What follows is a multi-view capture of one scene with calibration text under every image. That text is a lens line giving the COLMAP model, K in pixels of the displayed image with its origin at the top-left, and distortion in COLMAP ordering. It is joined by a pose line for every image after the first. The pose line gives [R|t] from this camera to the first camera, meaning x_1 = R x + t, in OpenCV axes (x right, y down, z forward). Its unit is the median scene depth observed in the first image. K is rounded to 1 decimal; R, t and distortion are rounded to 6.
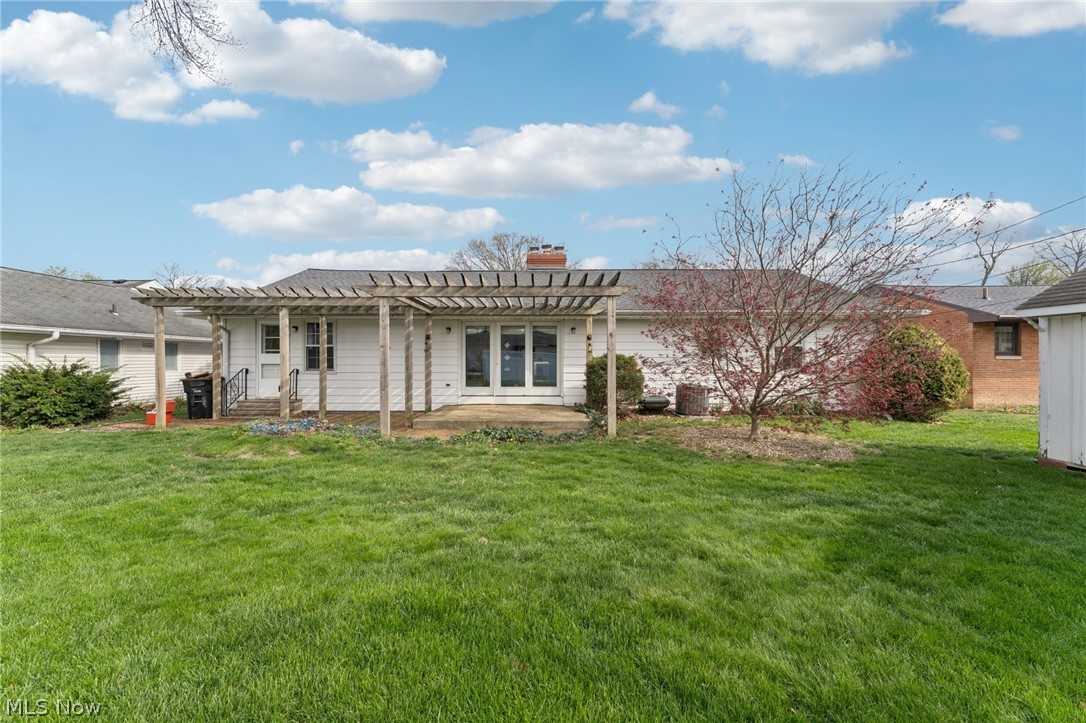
lens RADIAL K [[436.3, 0, 540.2], [0, 436.3, 361.3], [0, 0, 1]] dist [-0.000518, 0.000003]
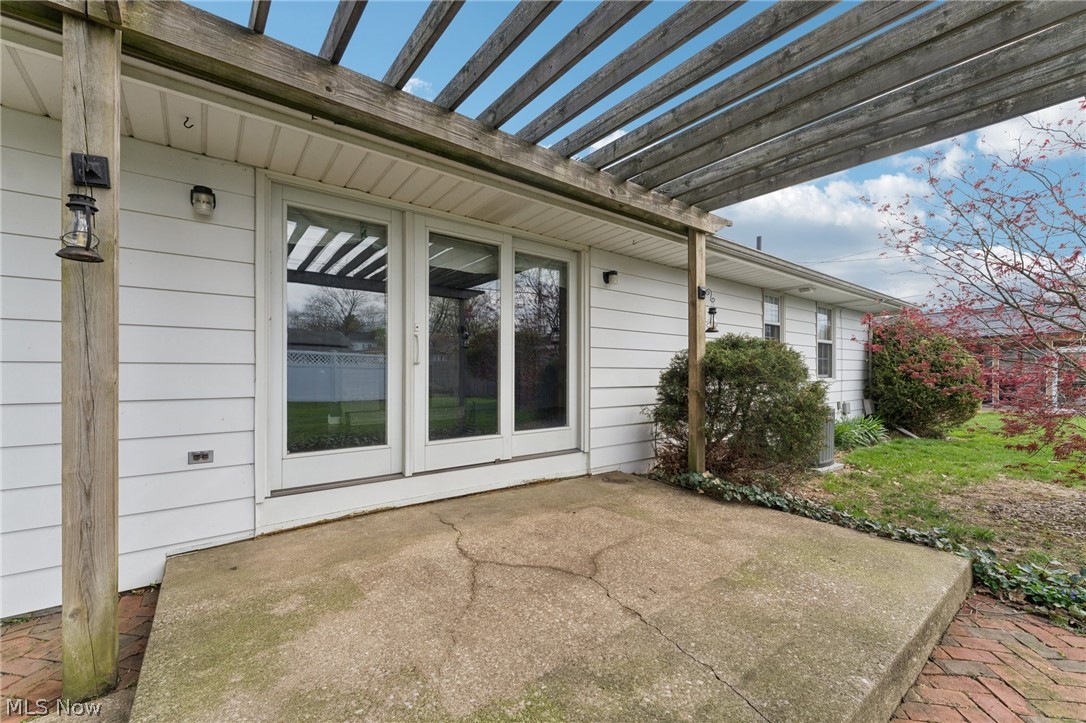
lens RADIAL K [[436.3, 0, 540.2], [0, 436.3, 361.3], [0, 0, 1]] dist [-0.000518, 0.000003]
pose [[0.804998, 0.010202, 0.593189, -0.206185], [0.002675, 0.999780, -0.020825, 0.011483], [-0.593271, 0.018351, 0.804794, 0.725937]]
